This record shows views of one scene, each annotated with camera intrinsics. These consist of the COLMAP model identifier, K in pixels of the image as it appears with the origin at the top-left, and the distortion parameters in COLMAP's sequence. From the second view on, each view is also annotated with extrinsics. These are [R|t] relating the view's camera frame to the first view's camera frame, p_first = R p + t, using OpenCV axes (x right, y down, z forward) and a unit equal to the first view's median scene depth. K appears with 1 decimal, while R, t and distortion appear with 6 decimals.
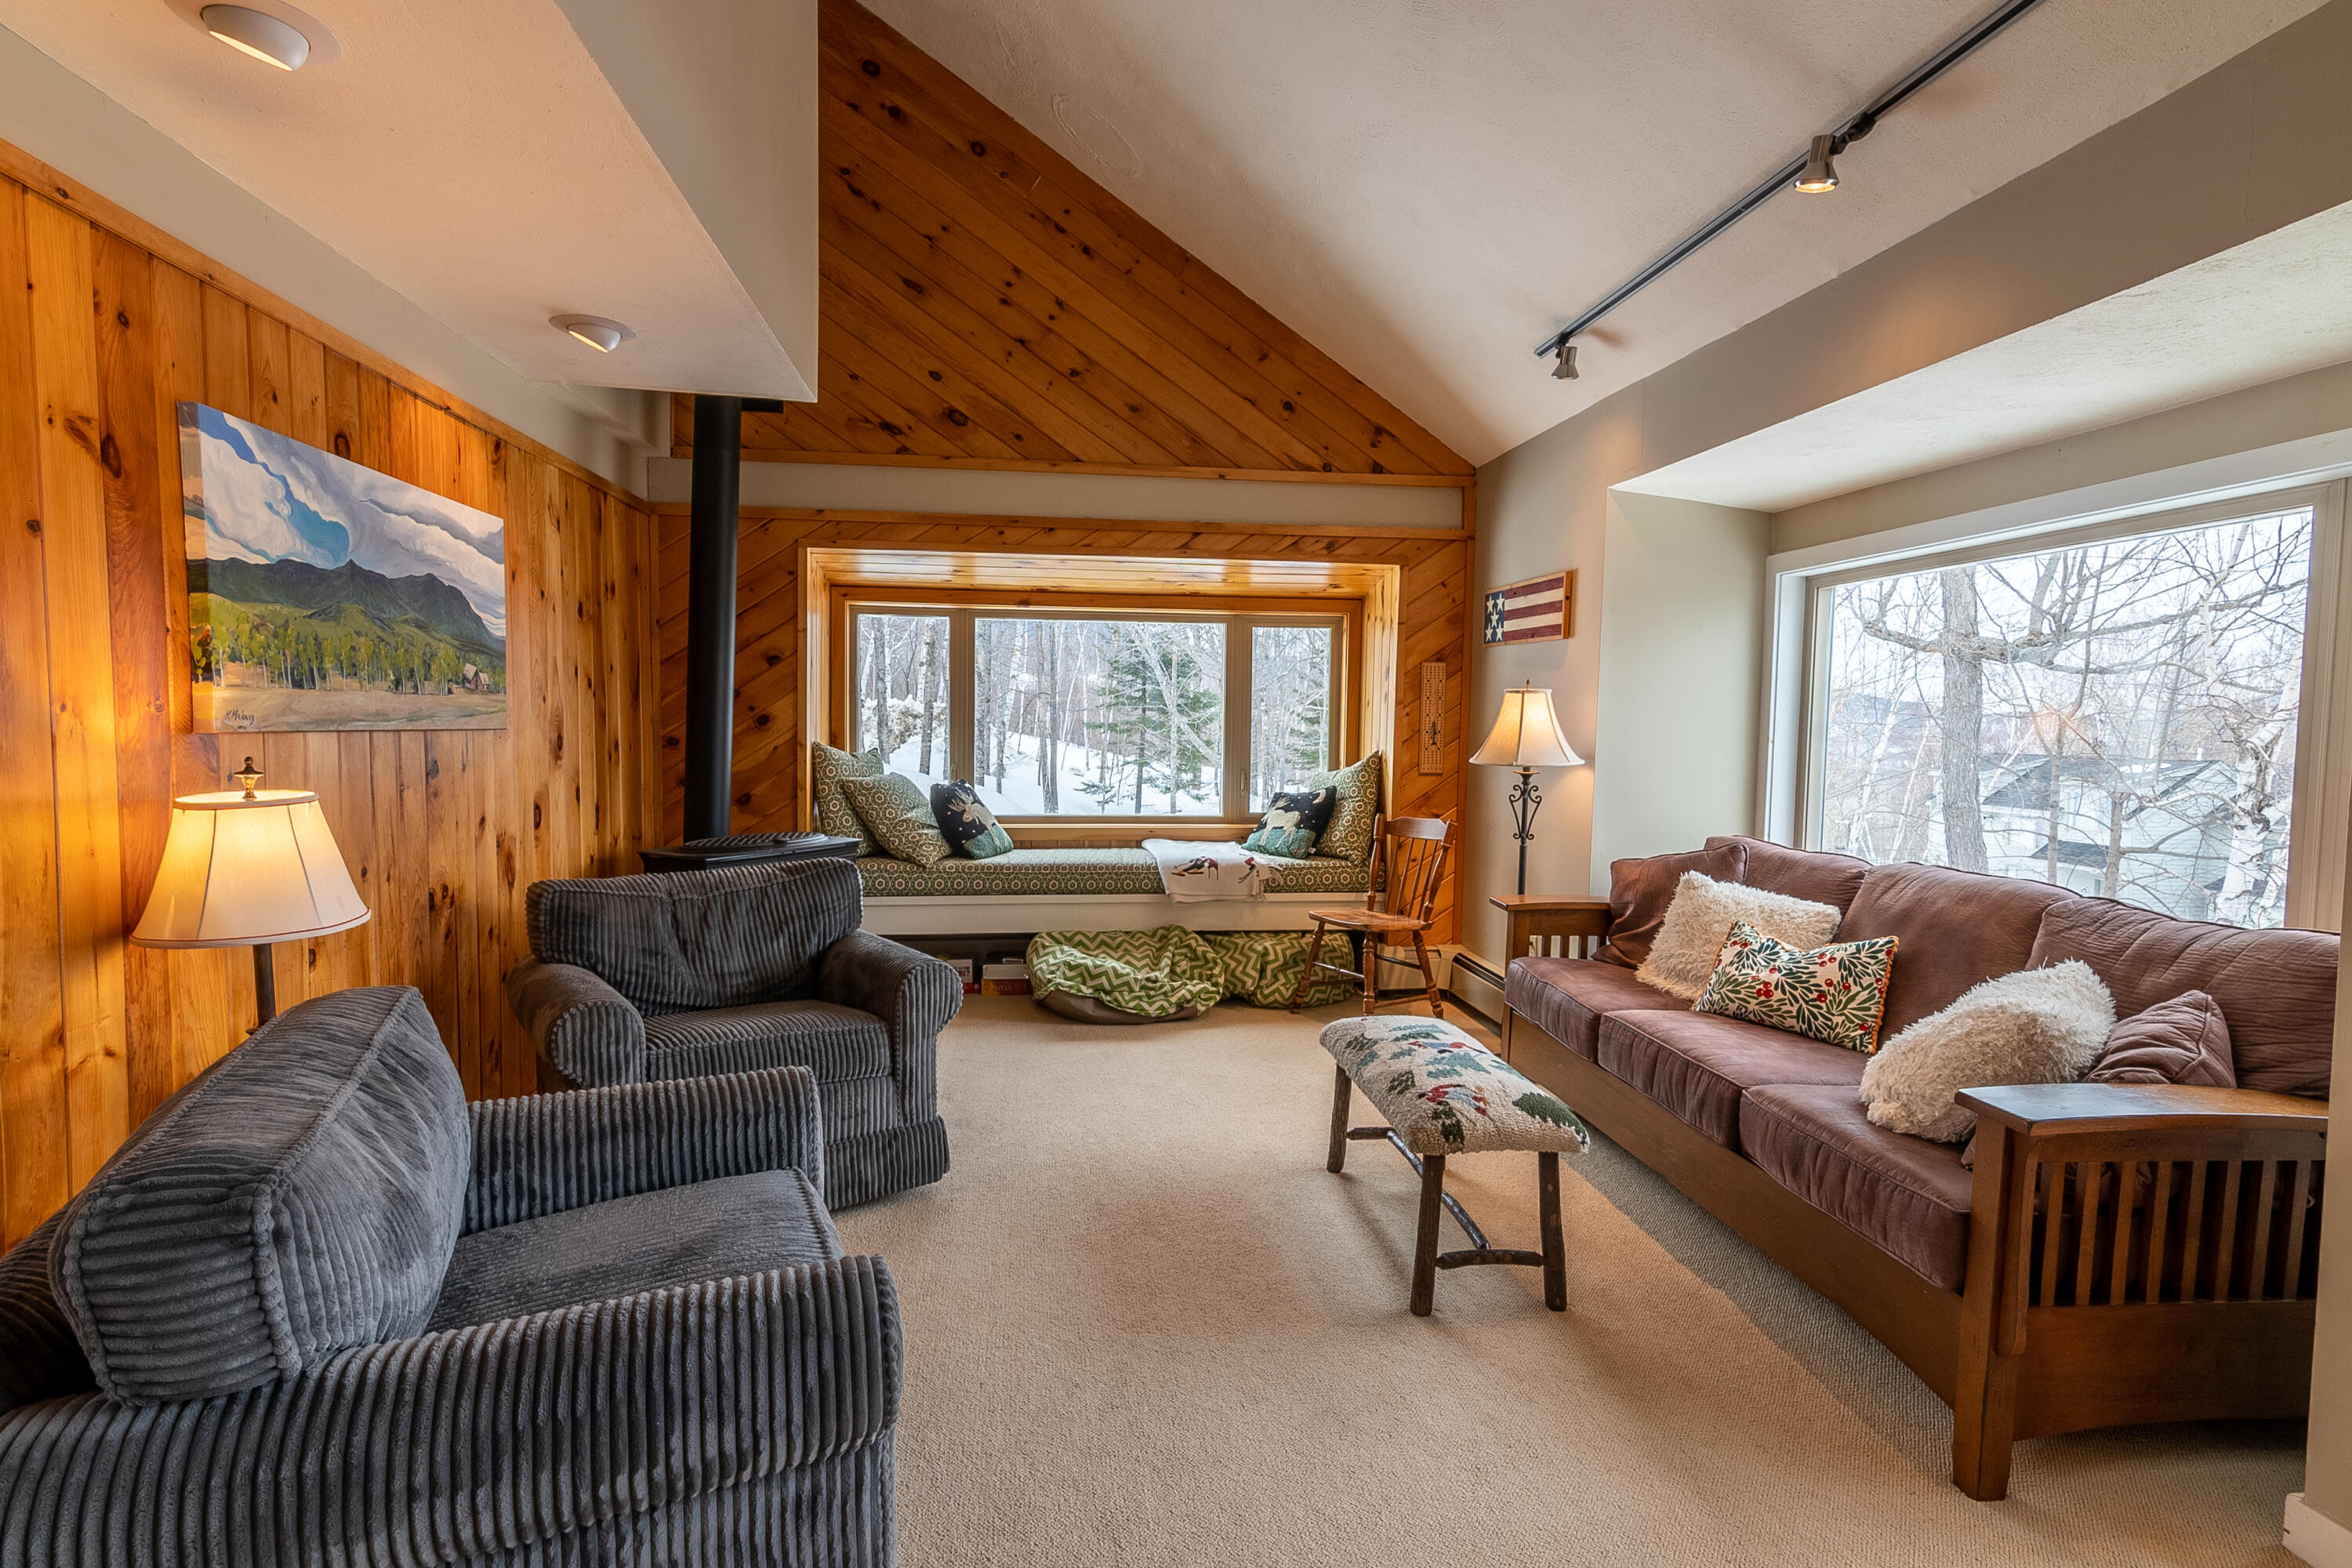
lens RADIAL K [[1147.2, 0, 1110.0], [0, 1147.2, 793.5], [0, 0, 1]] dist [-0.001583, 0.003574]
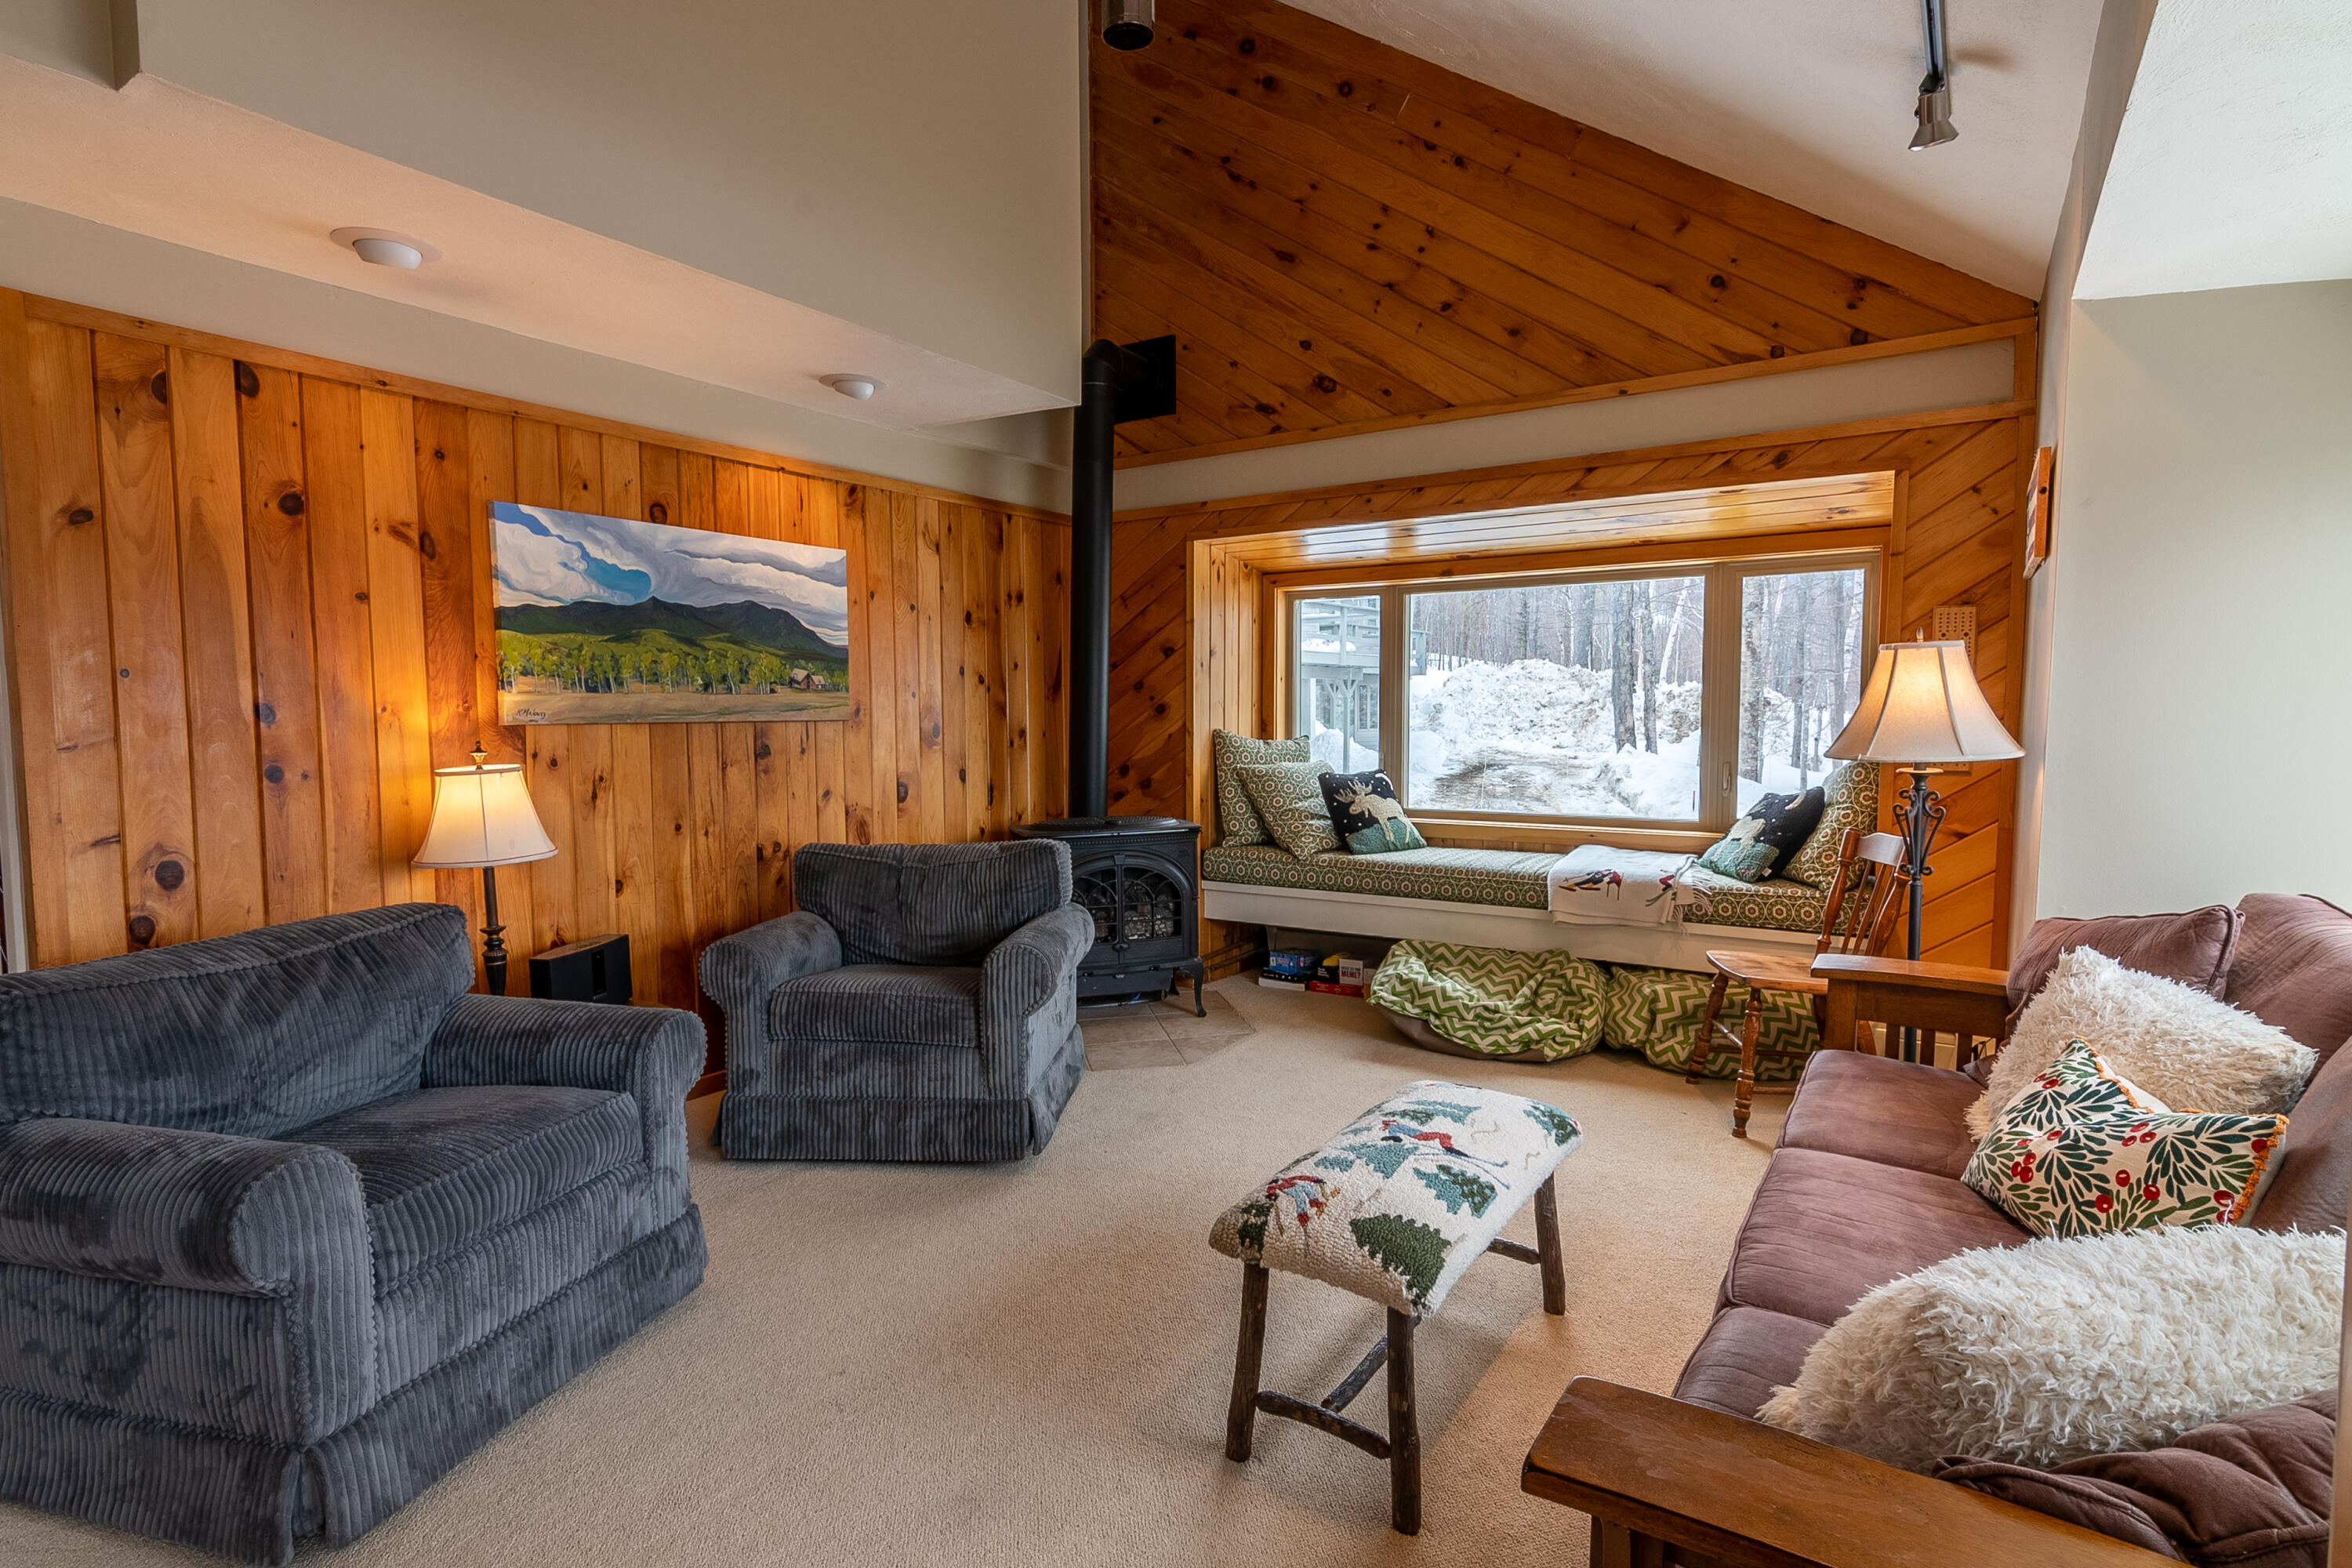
lens RADIAL K [[1147.2, 0, 1169.0], [0, 1147.2, 792.3], [0, 0, 1]] dist [-0.001583, 0.003574]
pose [[0.768282, 0.029914, -0.639412, 0.392475], [-0.024509, 0.999550, 0.017315, -0.006132], [0.639642, 0.002369, 0.768669, 0.200340]]
